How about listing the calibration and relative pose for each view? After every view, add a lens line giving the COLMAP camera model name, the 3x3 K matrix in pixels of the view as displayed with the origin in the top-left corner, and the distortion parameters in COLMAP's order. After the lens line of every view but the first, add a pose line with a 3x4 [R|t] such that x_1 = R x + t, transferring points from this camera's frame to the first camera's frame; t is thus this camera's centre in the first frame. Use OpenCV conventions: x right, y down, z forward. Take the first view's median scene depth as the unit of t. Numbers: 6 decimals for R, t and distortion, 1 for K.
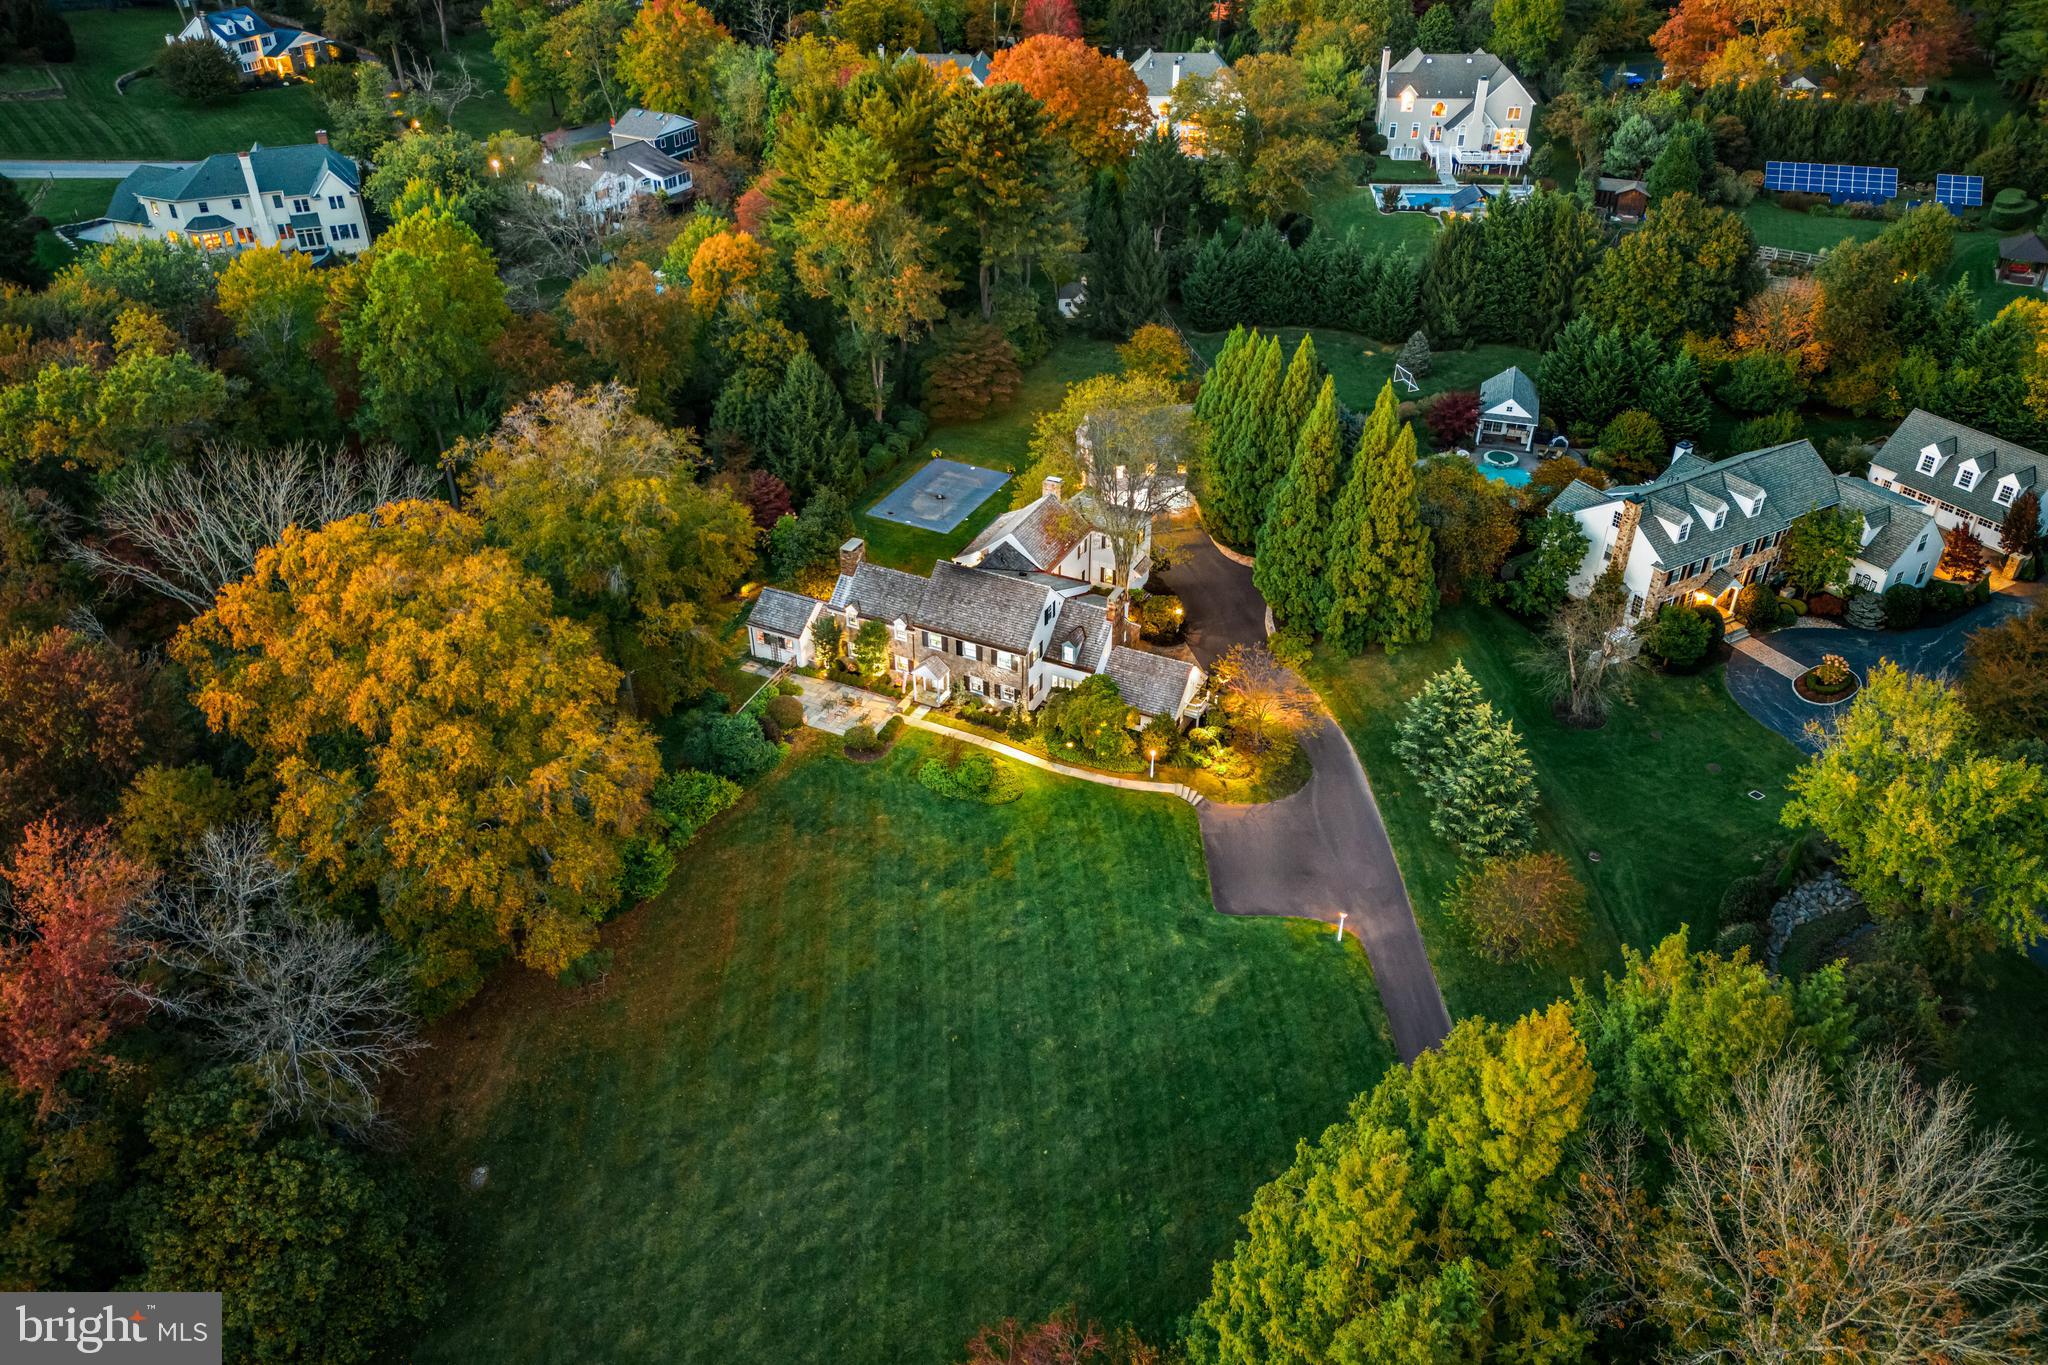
lens RADIAL K [[1504.8, 0, 1018.5], [0, 1504.8, 693.3], [0, 0, 1]] dist [0.073121, -0.074517]
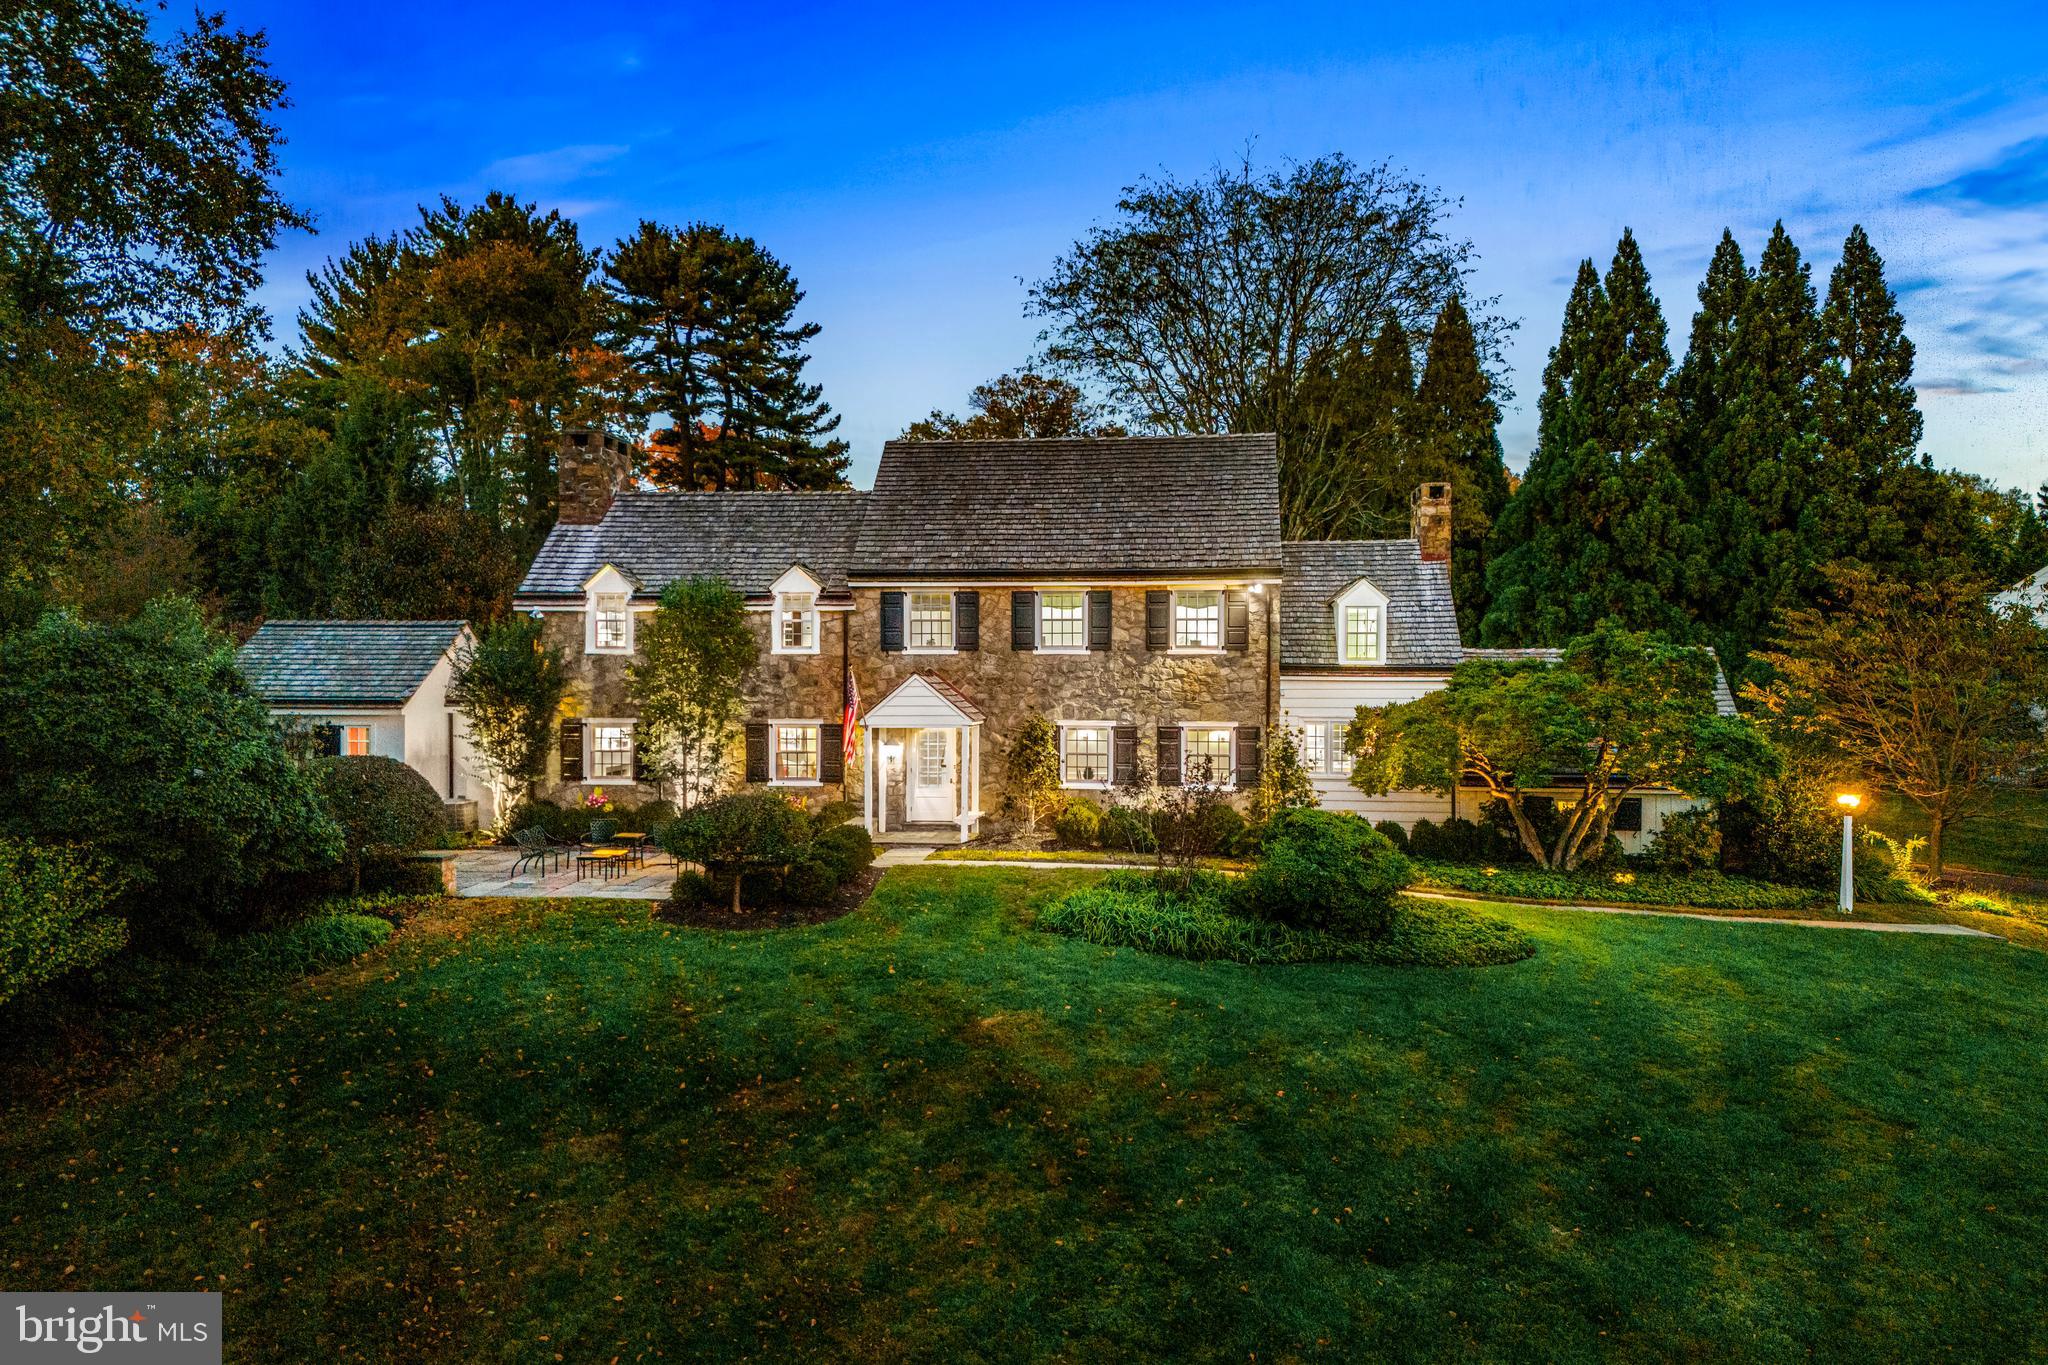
lens RADIAL K [[1504.8, 0, 1023.8], [0, 1504.8, 678.0], [0, 0, 1]] dist [0.073121, -0.074517]
pose [[0.941254, 0.003315, 0.337683, -0.133039], [0.183959, 0.833529, -0.520949, 0.126798], [-0.283195, 0.552465, 0.783953, 0.746893]]
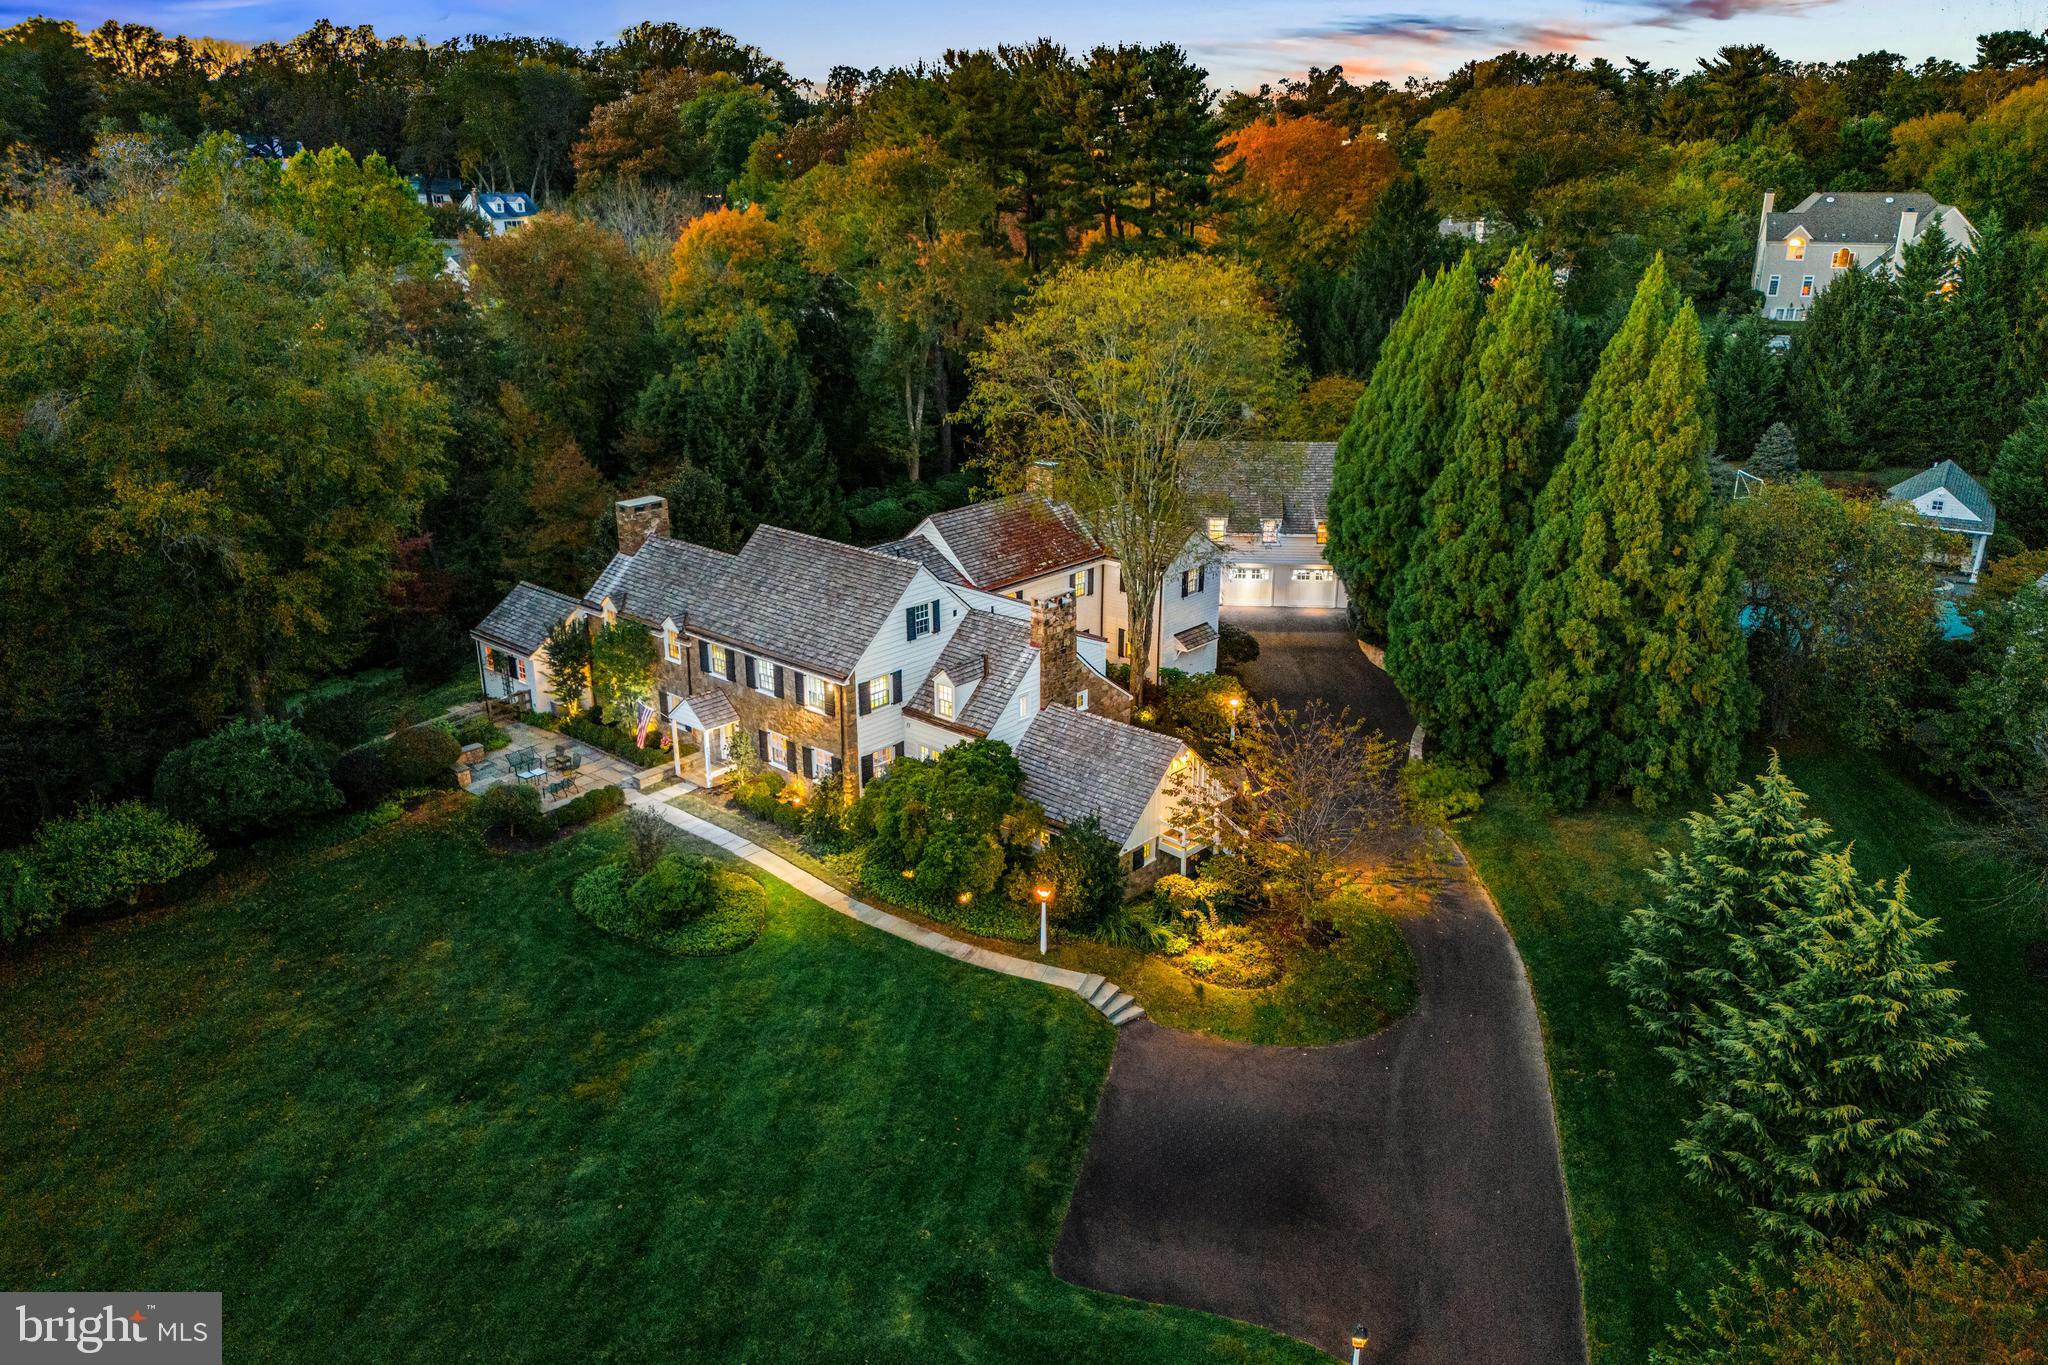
lens RADIAL K [[1504.8, 0, 1025.8], [0, 1504.8, 685.4], [0, 0, 1]] dist [0.073121, -0.074517]
pose [[0.965652, 0.089711, -0.243862, 0.175092], [-0.146494, 0.963099, -0.225788, 0.075892], [0.214607, 0.253757, 0.943160, 0.505714]]
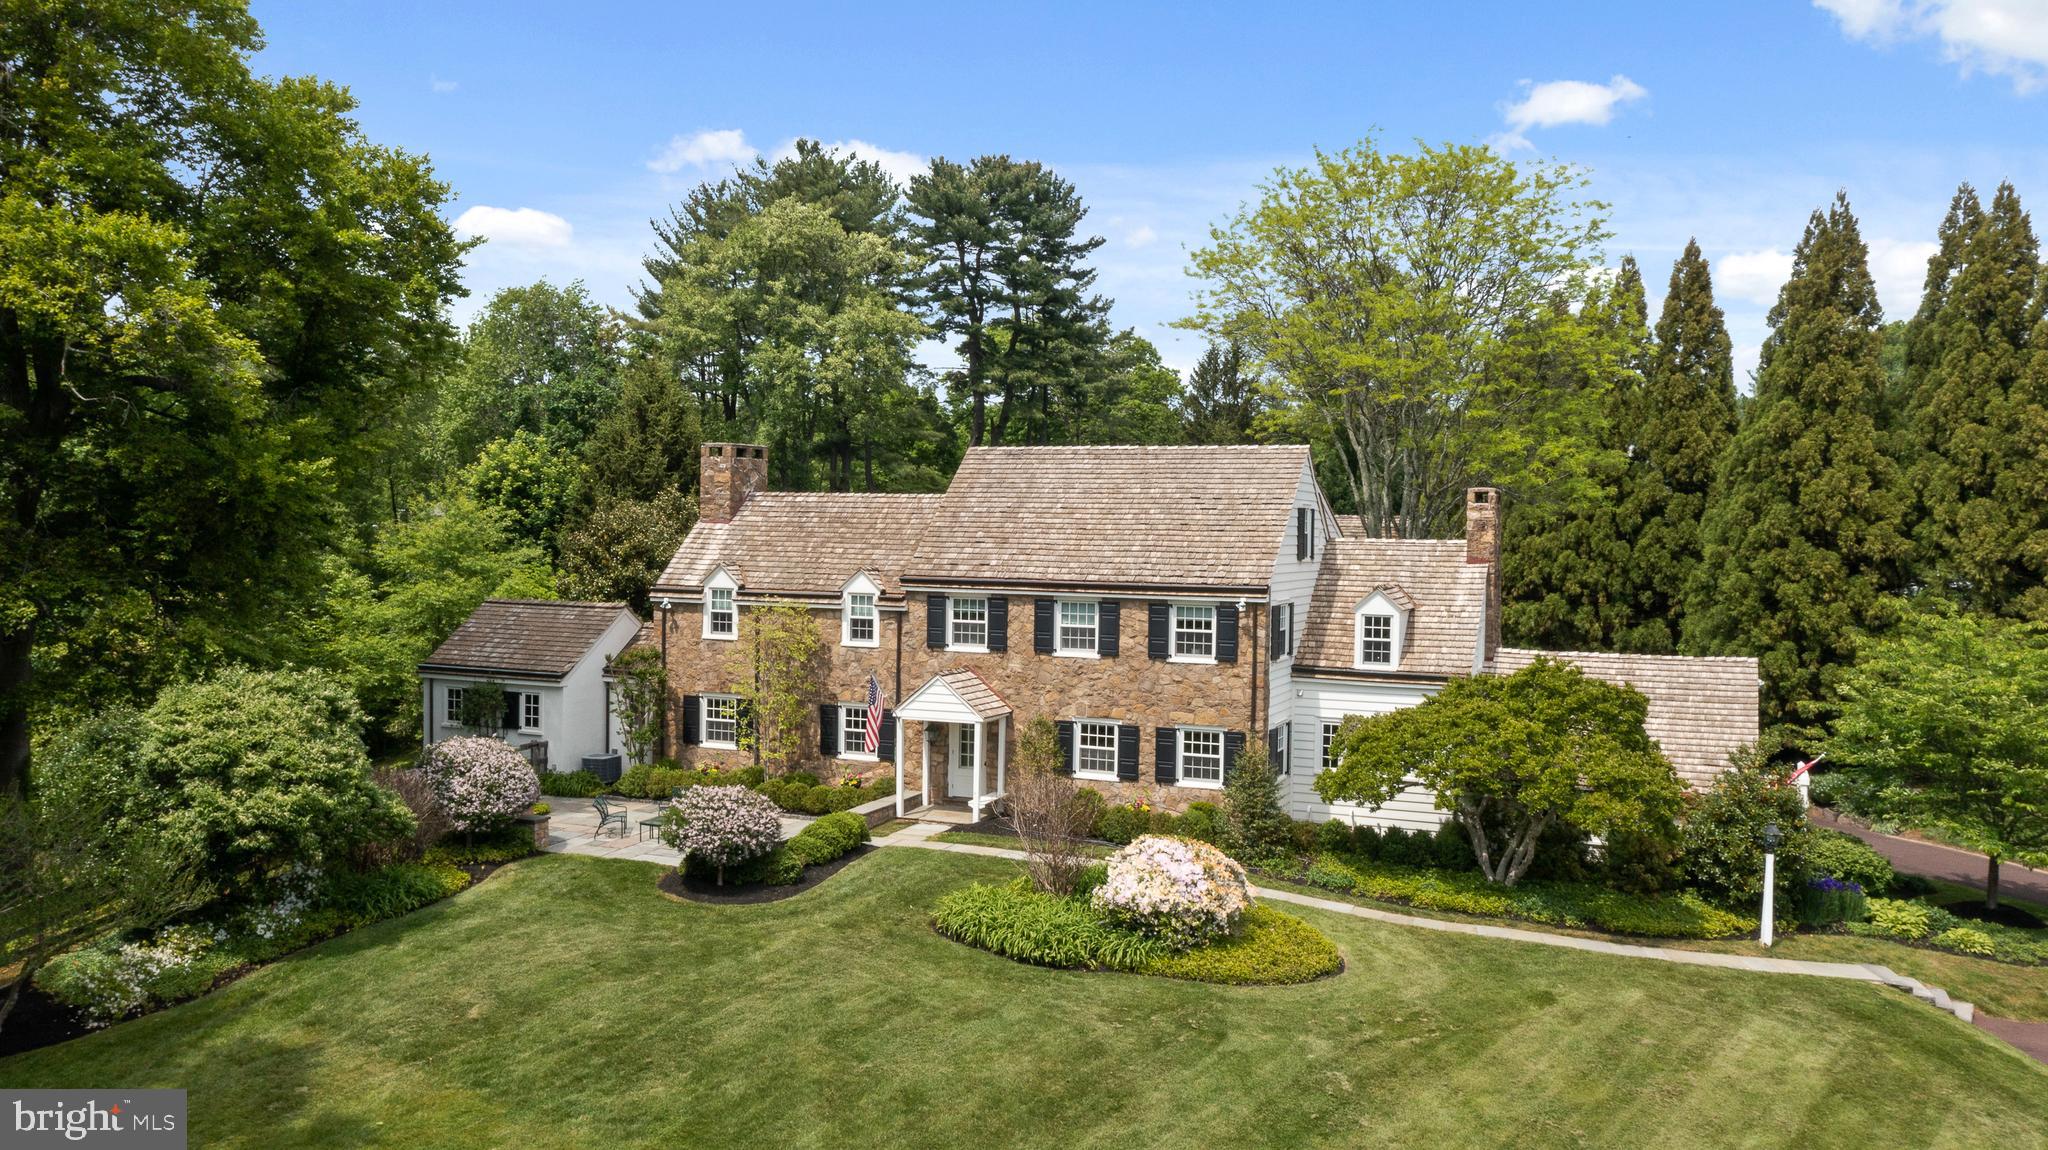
lens RADIAL K [[1616.4, 0, 1016.0], [0, 1616.4, 559.5], [0, 0, 1]] dist [-0.032565, 0.017005]
pose [[0.997607, 0.016638, 0.067107, -0.066931], [0.021890, 0.844665, -0.534847, 0.140896], [-0.065582, 0.535036, 0.842280, 0.668427]]
